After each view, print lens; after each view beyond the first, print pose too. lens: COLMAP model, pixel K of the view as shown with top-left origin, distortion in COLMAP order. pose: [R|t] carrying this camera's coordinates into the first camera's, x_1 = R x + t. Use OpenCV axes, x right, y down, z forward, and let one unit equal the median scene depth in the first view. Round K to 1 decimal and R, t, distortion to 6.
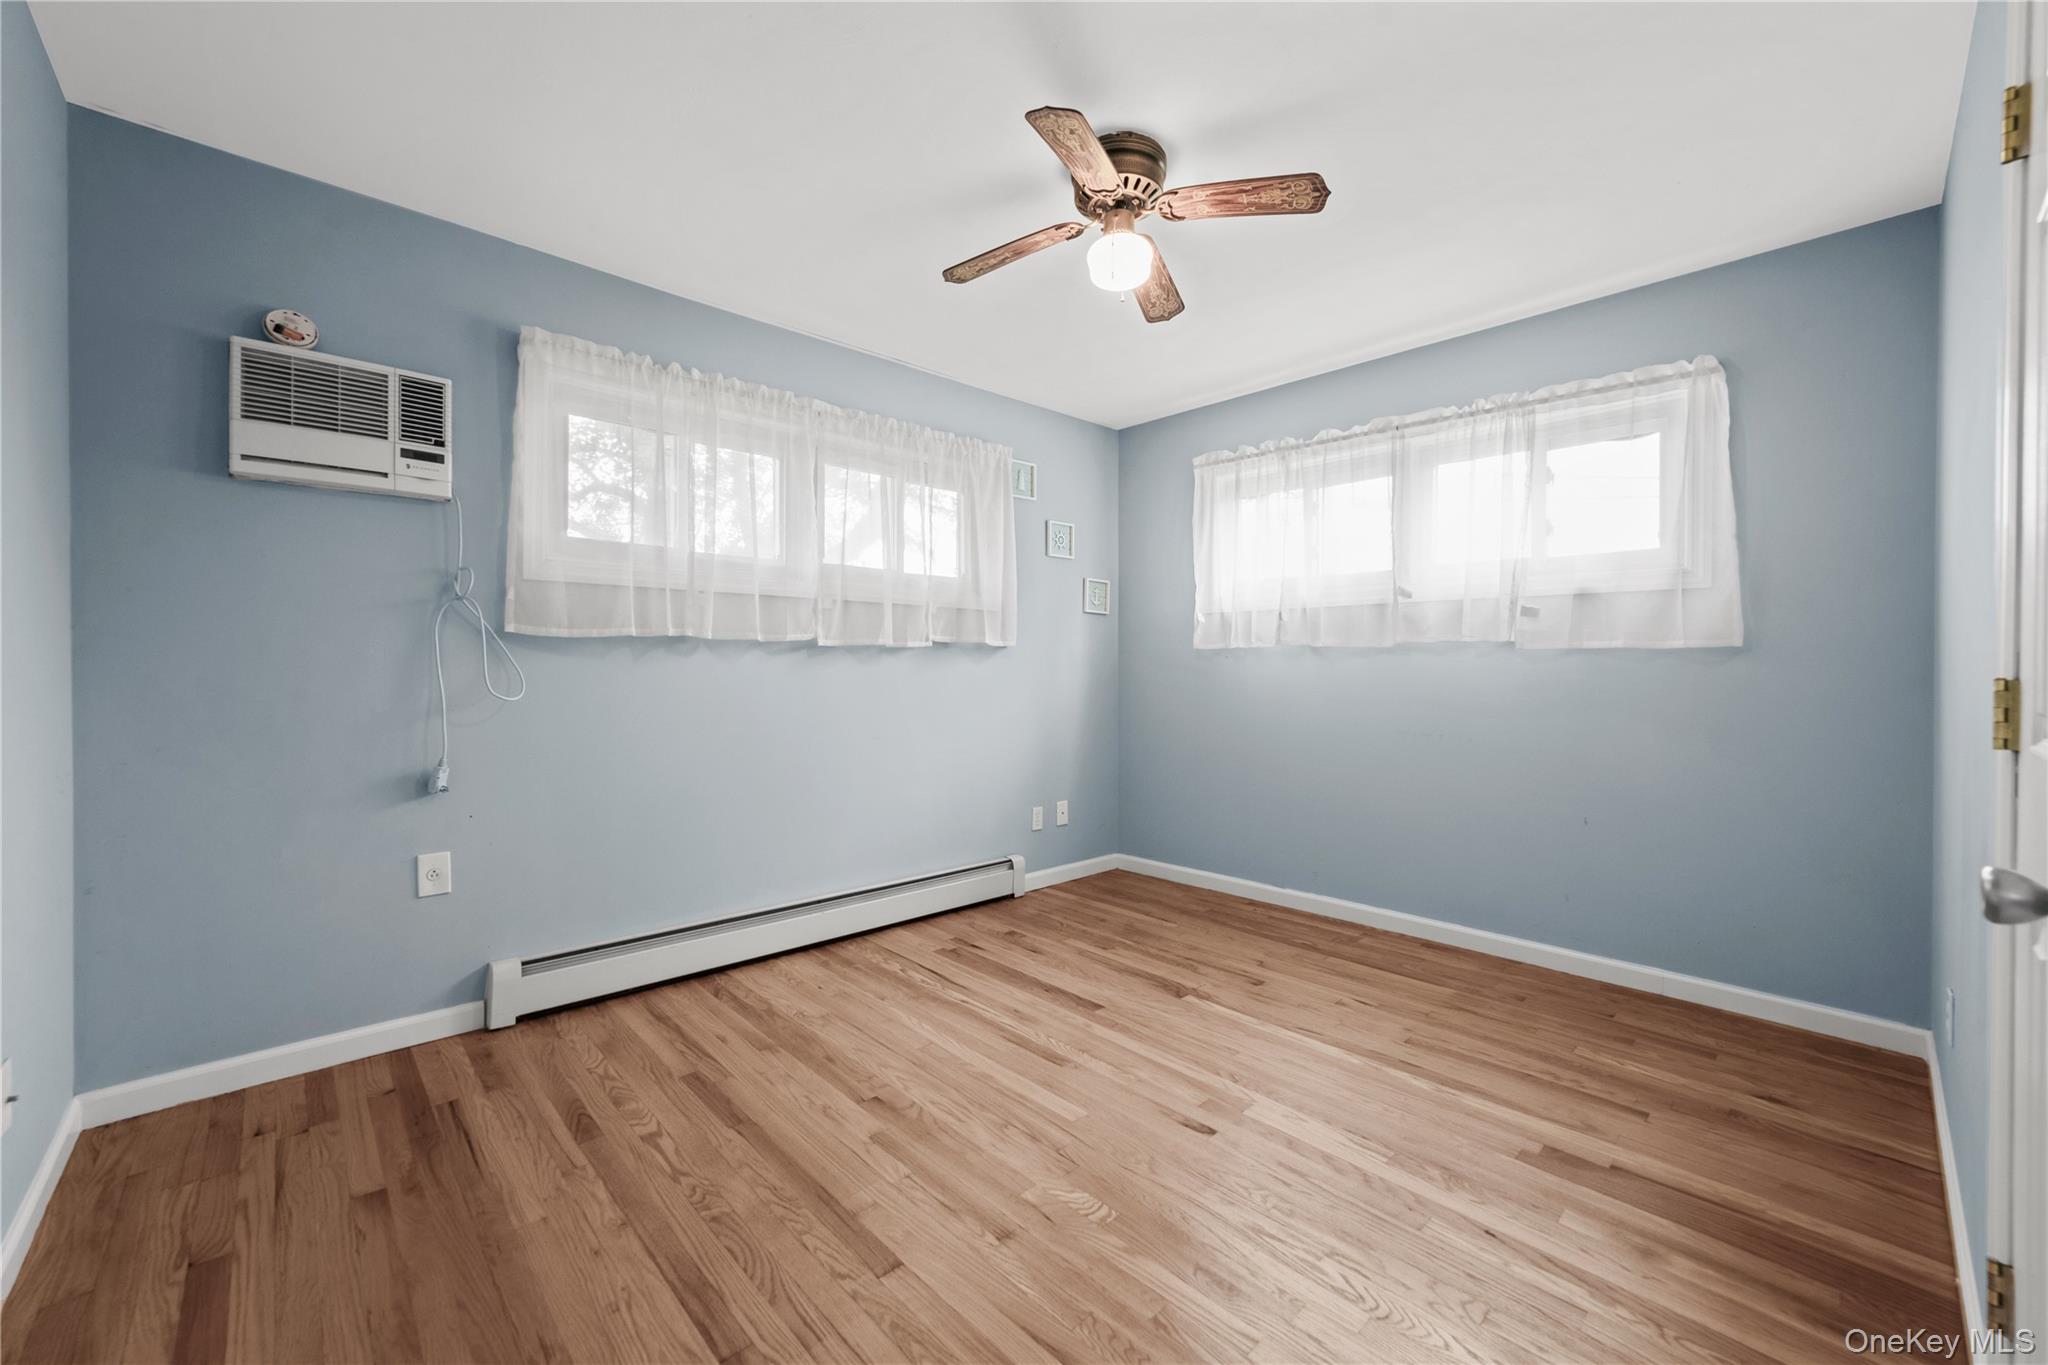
lens RADIAL K [[802.8, 0, 1024.9], [0, 802.8, 674.5], [0, 0, 1]] dist [0.000840, 0.000101]
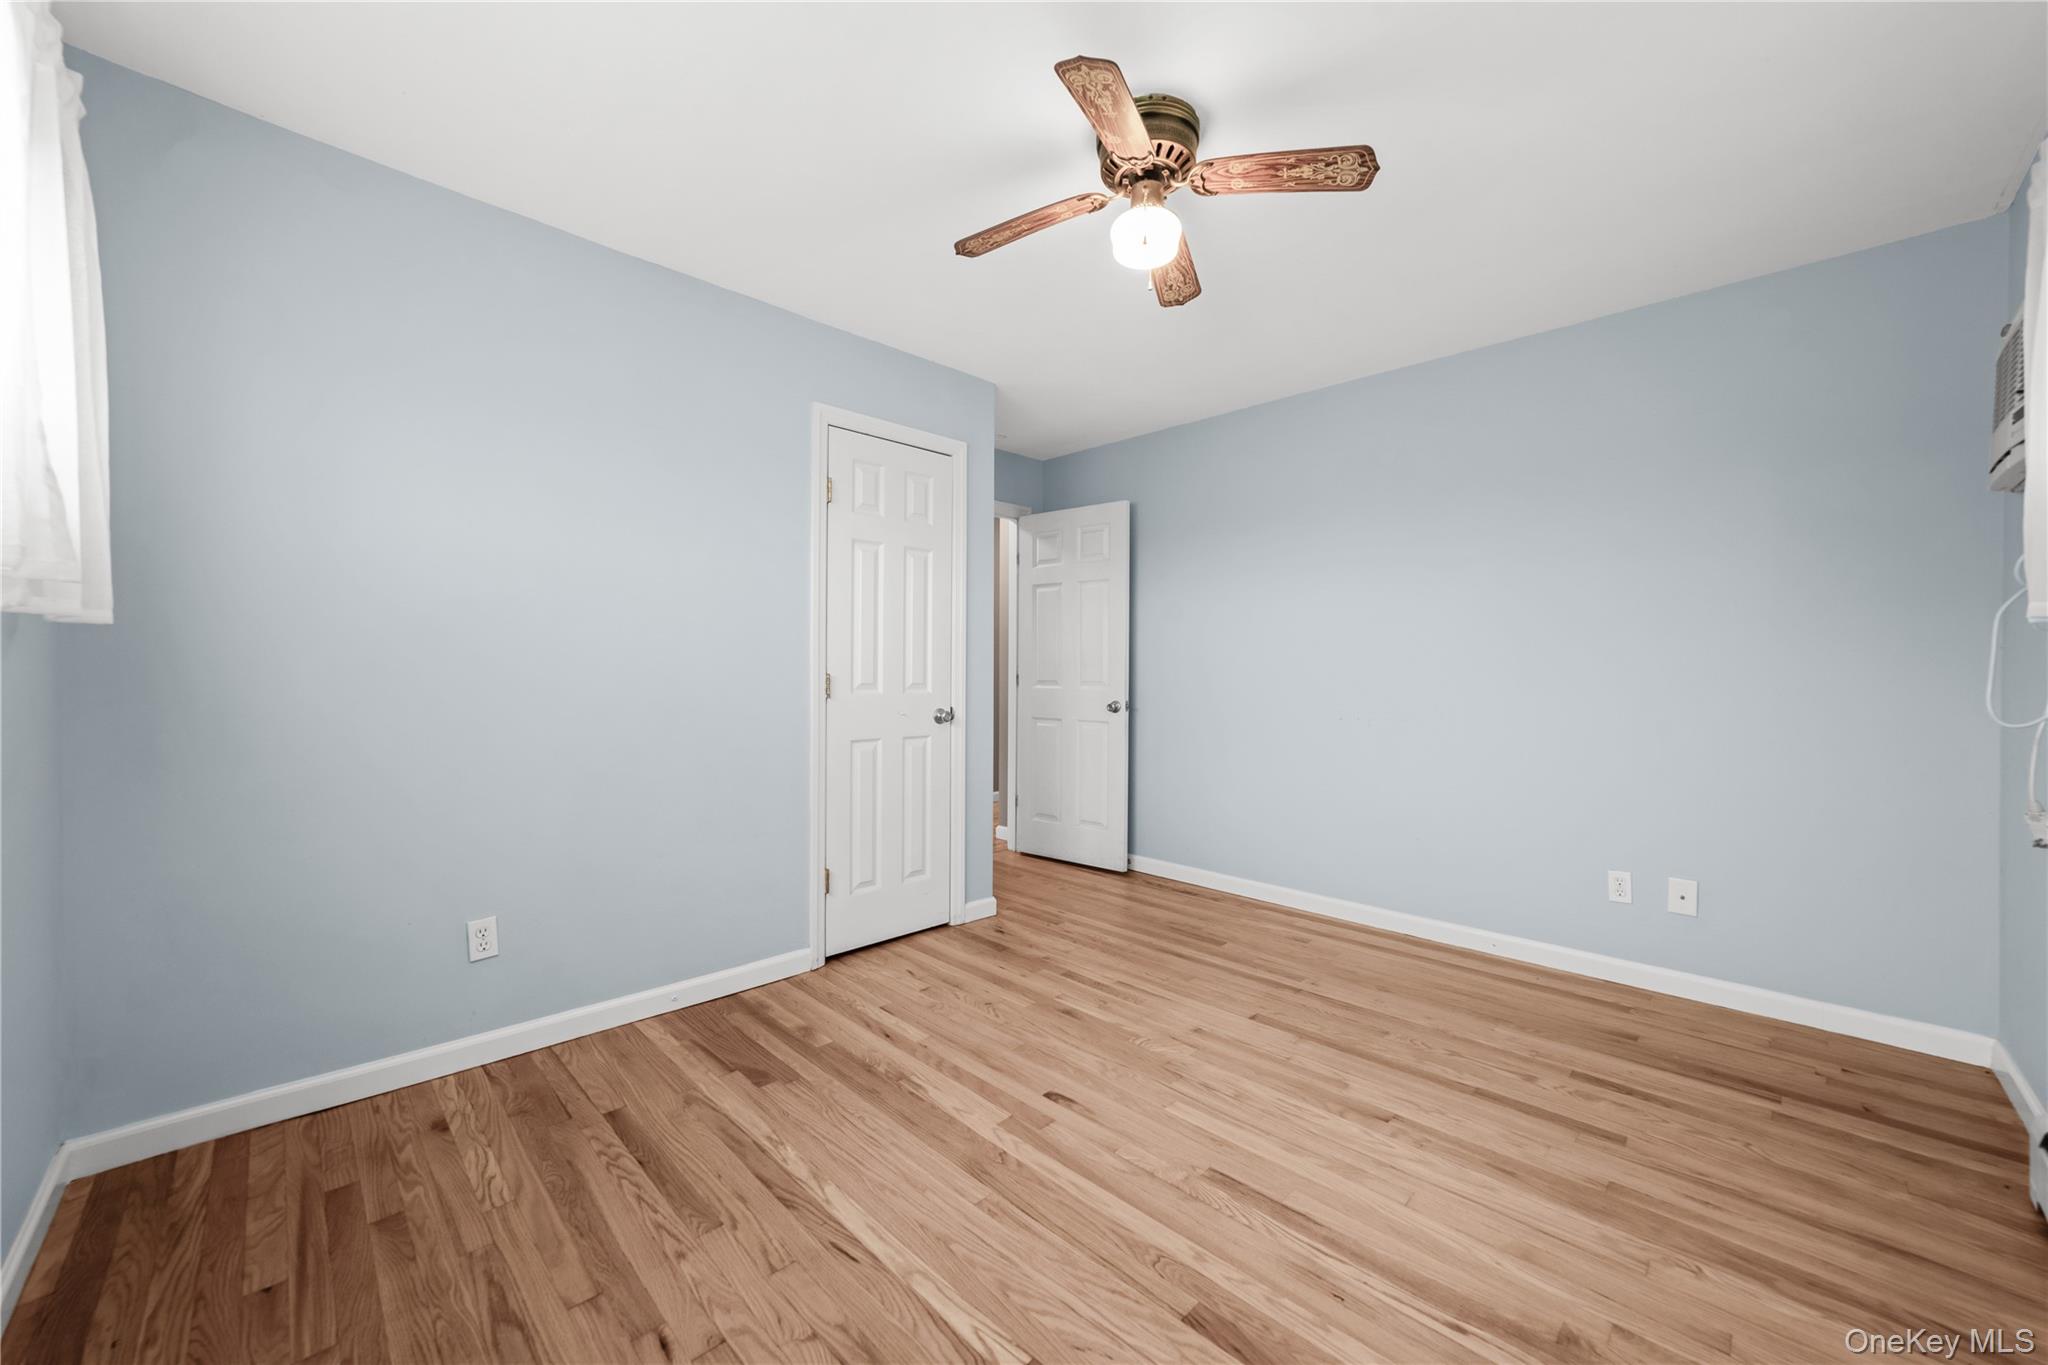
lens RADIAL K [[757.3, 0, 1023.7], [0, 757.3, 682.4], [0, 0, 1]] dist [0.000019, 0.000020]
pose [[-0.999497, -0.011916, -0.029393, 0.280634], [-0.012561, 0.999682, 0.021867, -0.014461], [0.029123, 0.022225, -0.999329, 1.869061]]
